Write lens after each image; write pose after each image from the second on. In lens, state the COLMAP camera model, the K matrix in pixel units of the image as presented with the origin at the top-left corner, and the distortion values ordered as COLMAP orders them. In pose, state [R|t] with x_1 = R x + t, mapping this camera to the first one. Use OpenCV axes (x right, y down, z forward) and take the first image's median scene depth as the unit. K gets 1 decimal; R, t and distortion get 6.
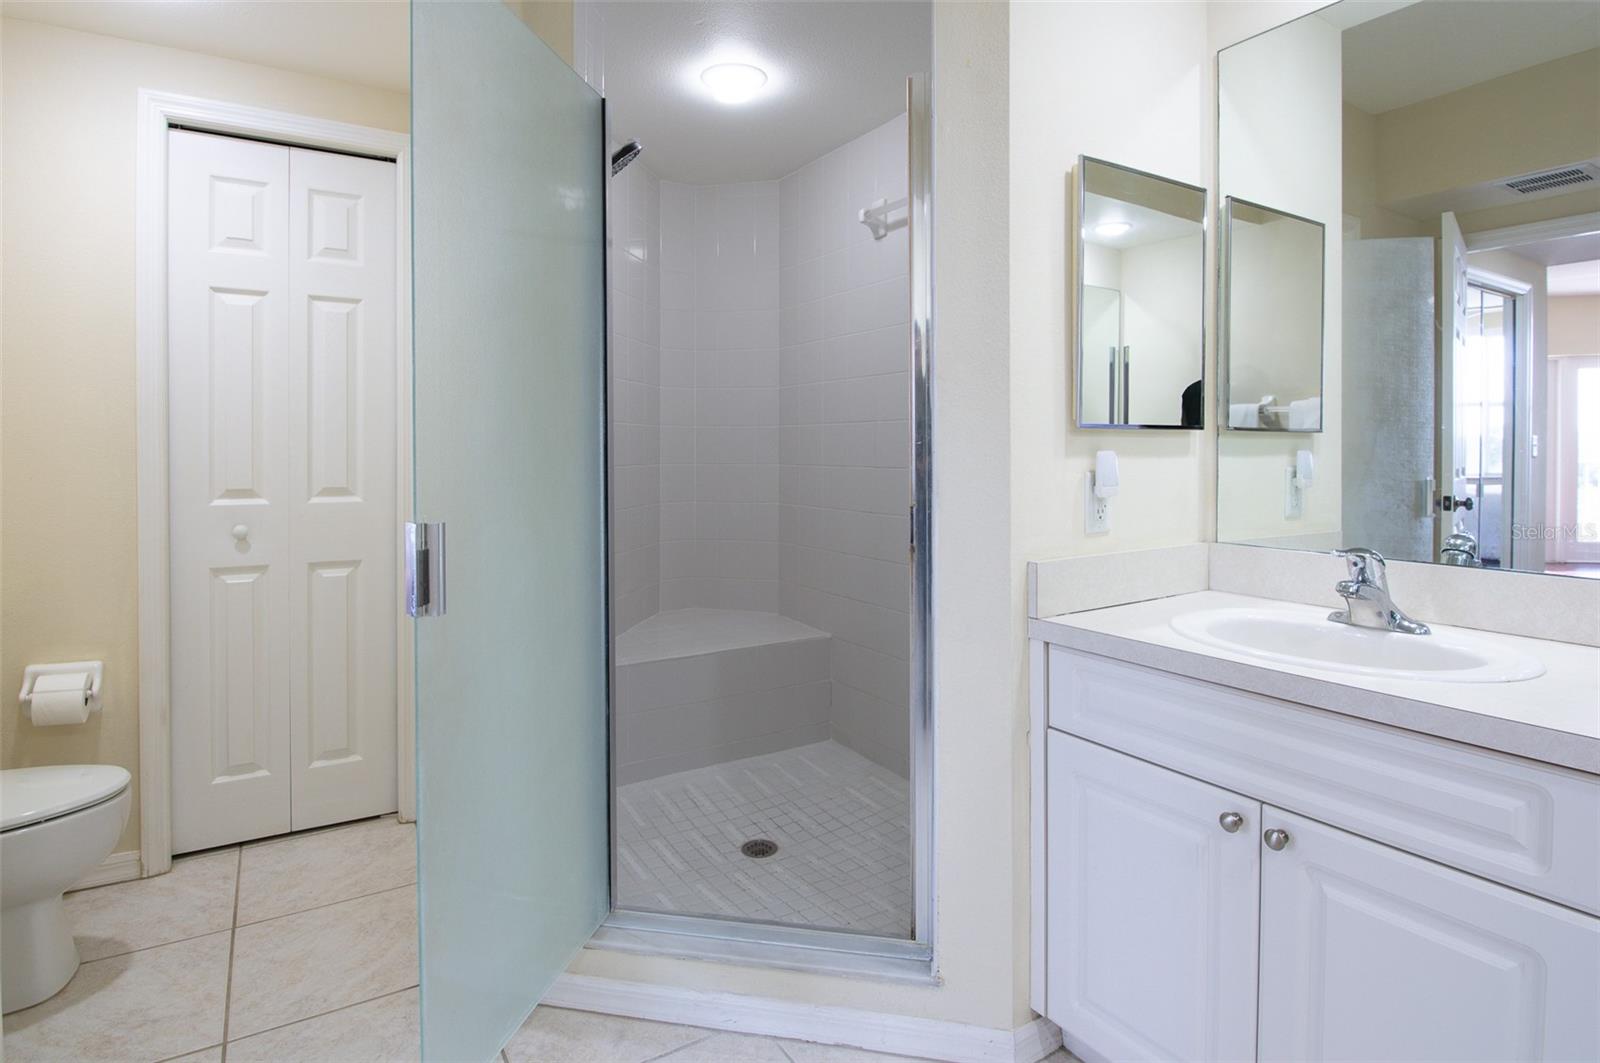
lens RADIAL K [[845.9, 0, 798.2], [0, 845.9, 456.5], [0, 0, 1]] dist [-0.000895, -0.012580]
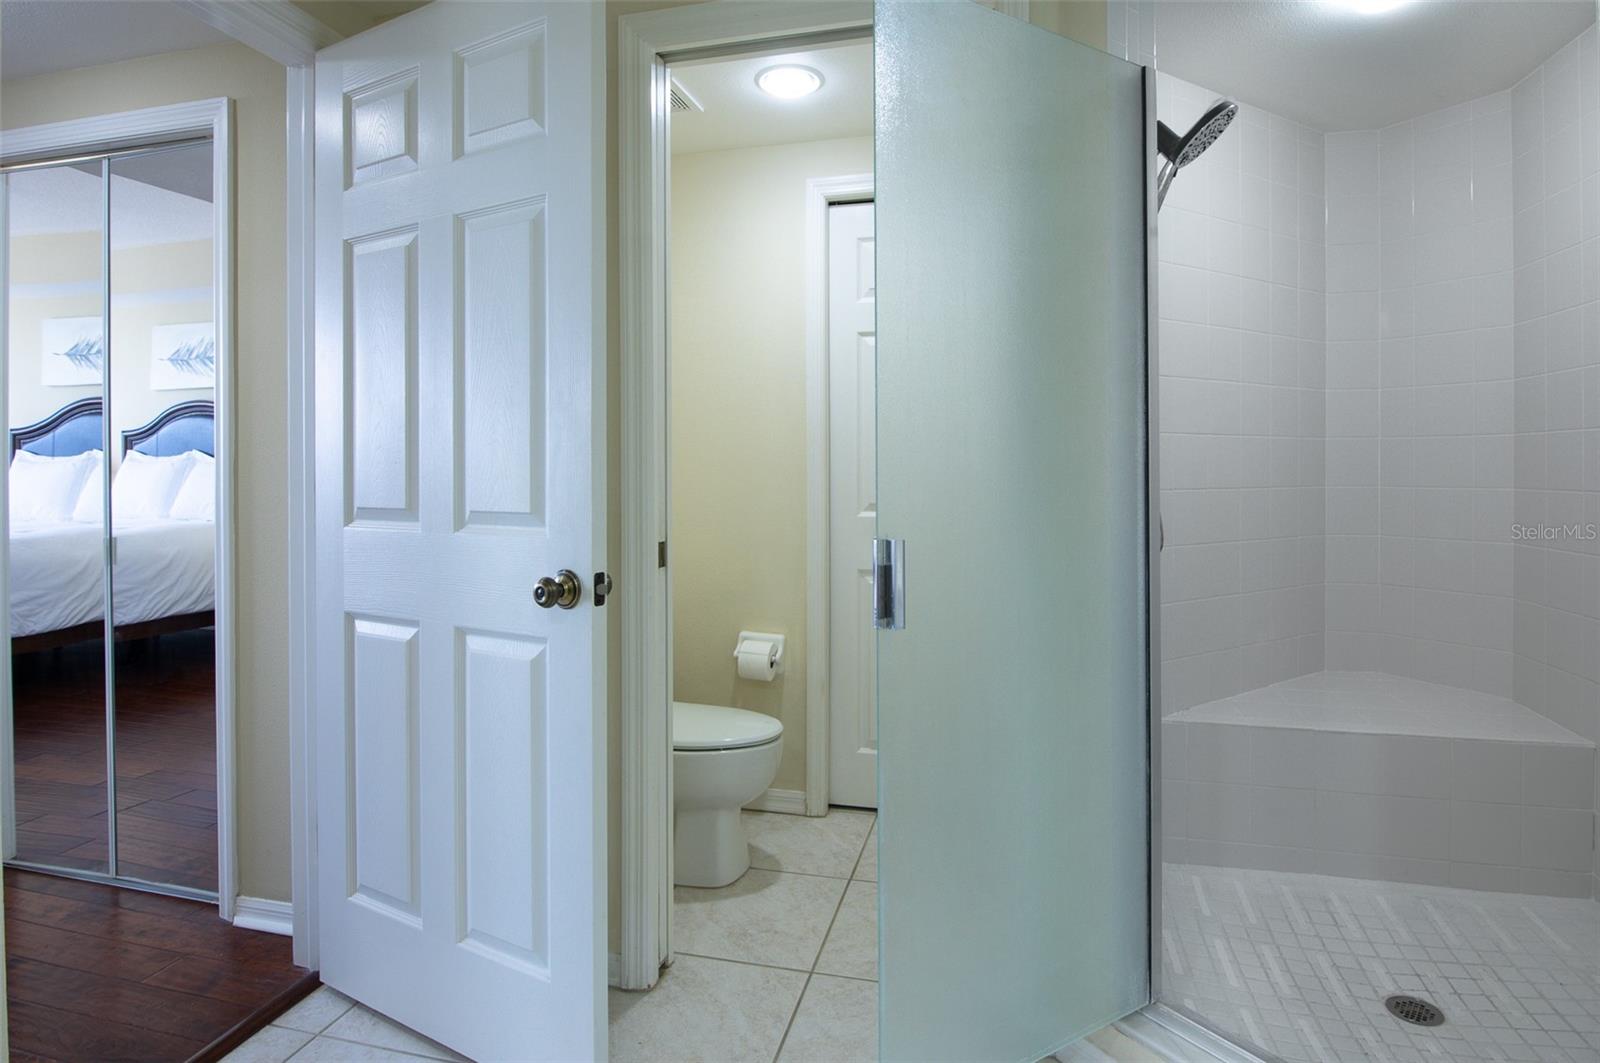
lens RADIAL K [[873.1, 0, 799.5], [0, 873.1, 470.2], [0, 0, 1]] dist [0.001342, -0.013416]
pose [[0.690058, -0.000057, -0.723754, 0.150733], [-0.005491, 0.999971, -0.005315, 0.000014], [0.723733, 0.007642, 0.690038, 0.103259]]
